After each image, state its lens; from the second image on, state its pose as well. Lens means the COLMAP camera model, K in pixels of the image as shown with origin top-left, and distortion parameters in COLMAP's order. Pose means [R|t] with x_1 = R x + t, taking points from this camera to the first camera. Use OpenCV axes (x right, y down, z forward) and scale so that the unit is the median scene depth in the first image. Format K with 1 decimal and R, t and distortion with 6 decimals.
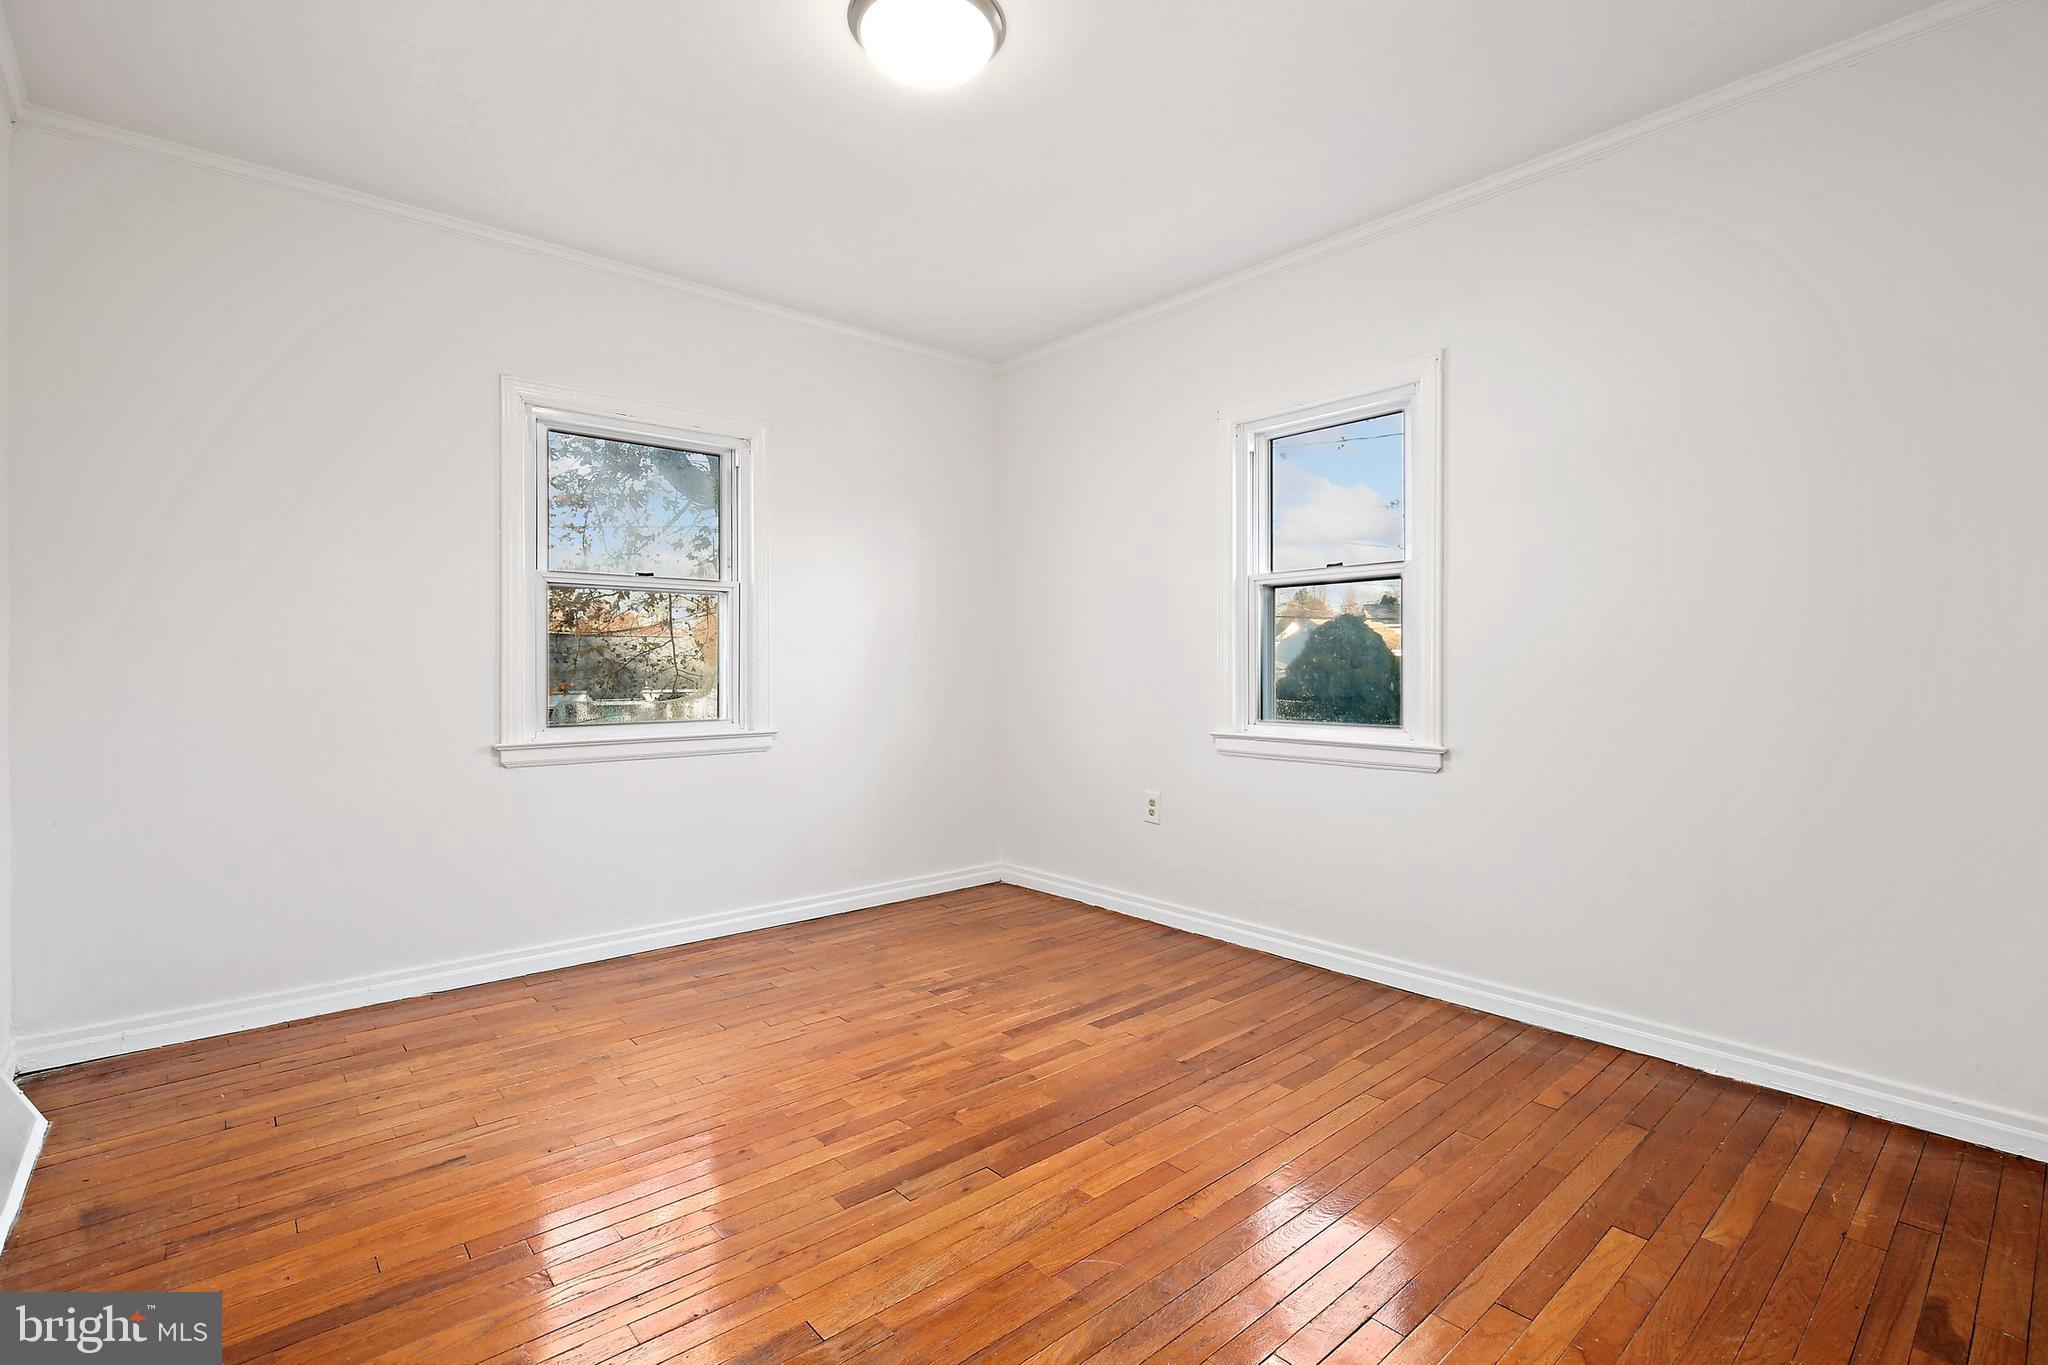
lens RADIAL K [[941.9, 0, 1020.1], [0, 941.9, 679.1], [0, 0, 1]] dist [-0.023383, 0.006847]
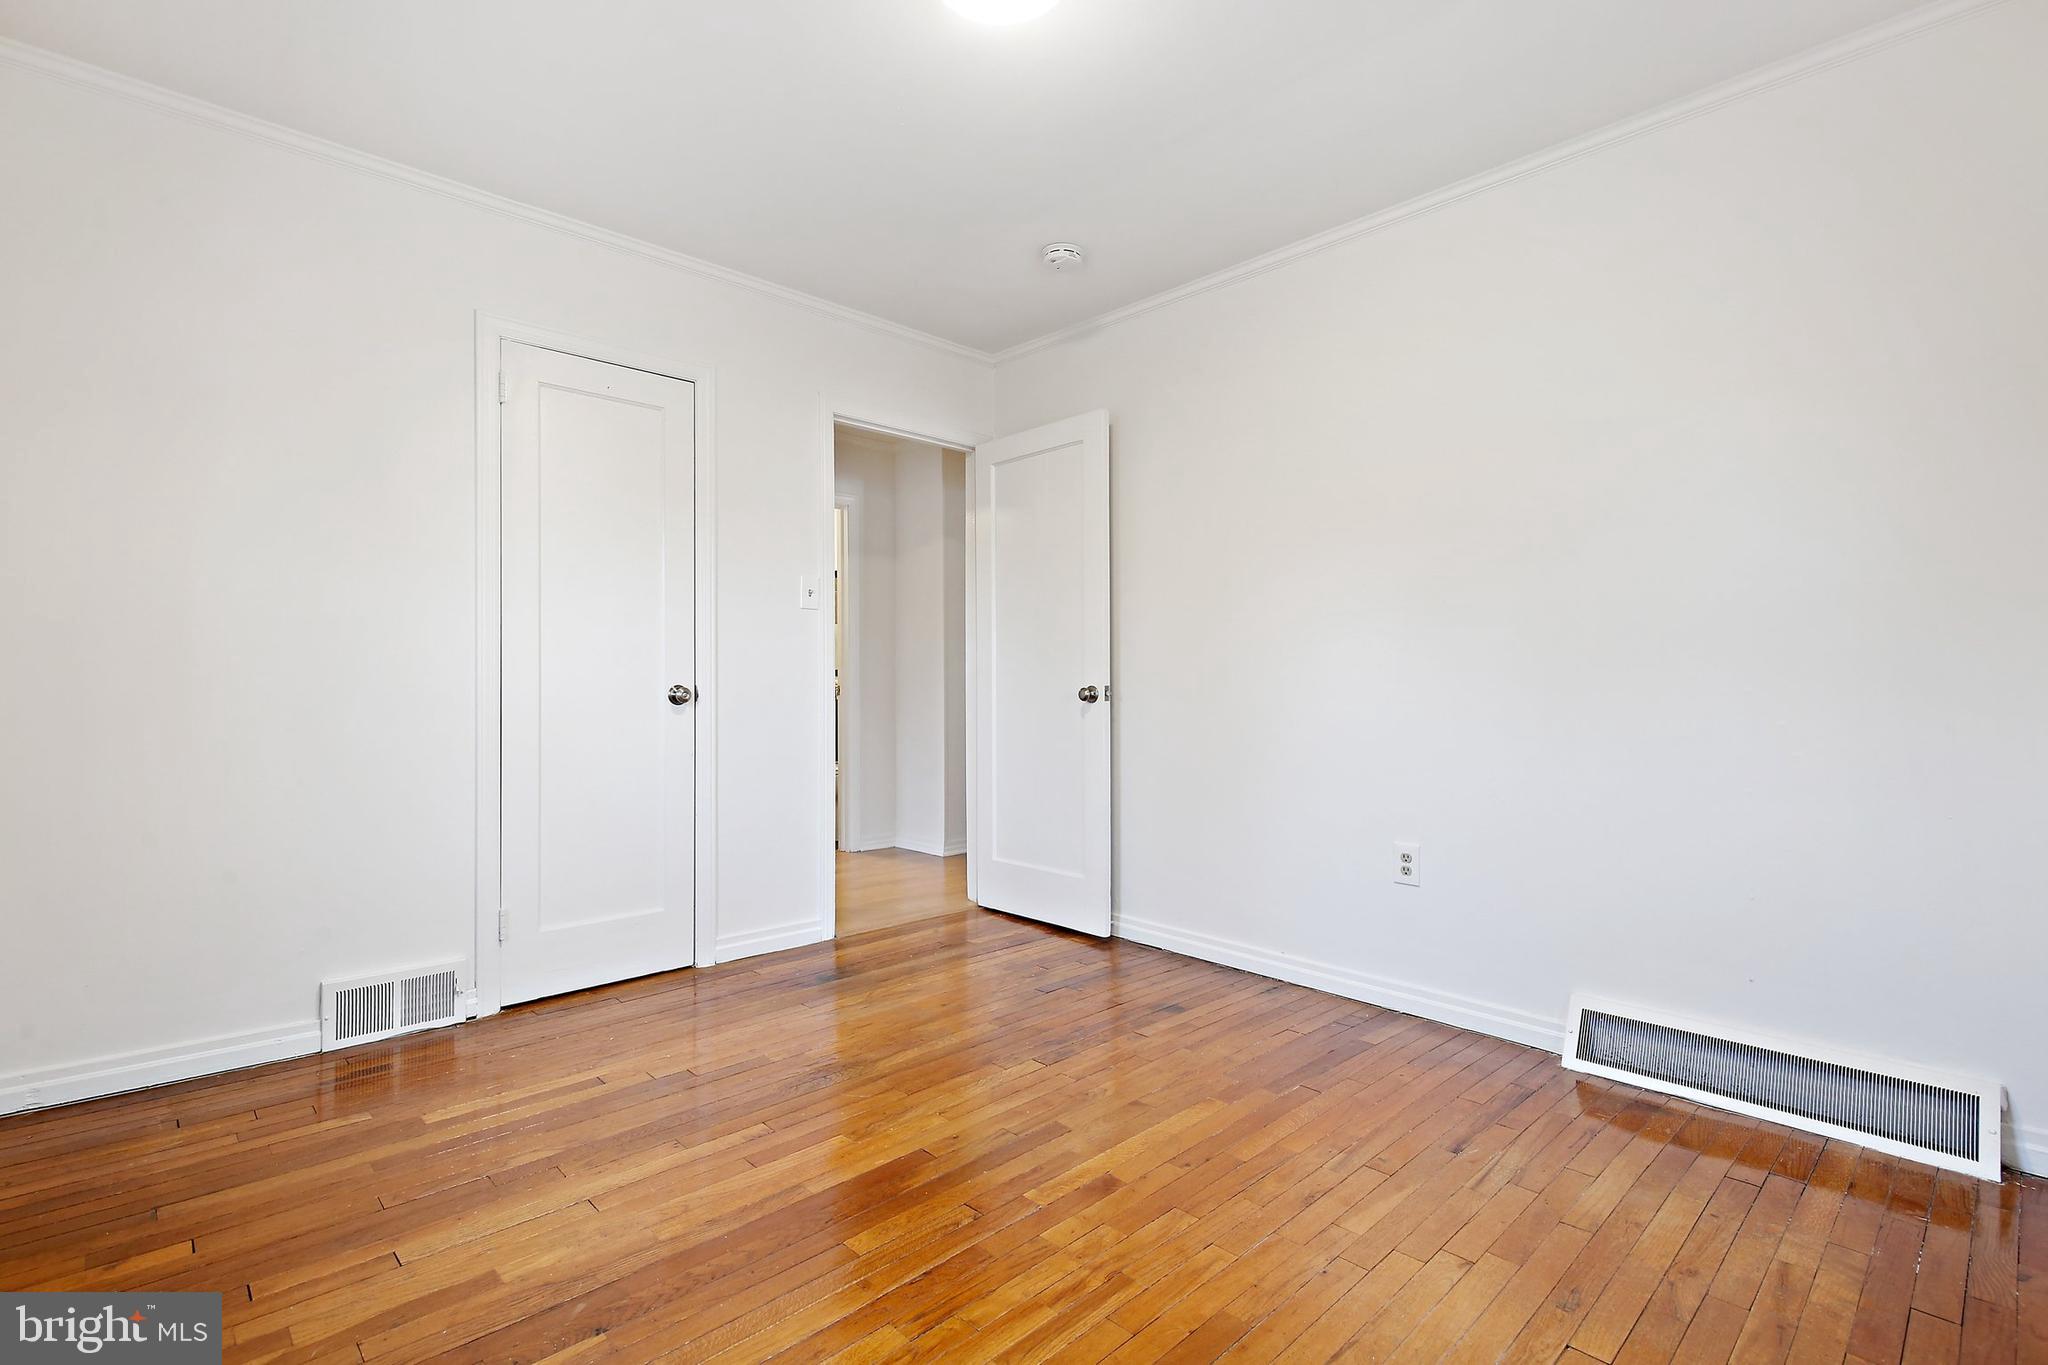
lens RADIAL K [[941.9, 0, 1020.1], [0, 941.9, 679.1], [0, 0, 1]] dist [-0.023383, 0.006847]
pose [[-0.999043, -0.002750, -0.043662, -0.071720], [-0.003134, 0.999957, 0.008727, -0.008241], [0.043636, 0.008855, -0.999008, 1.812498]]
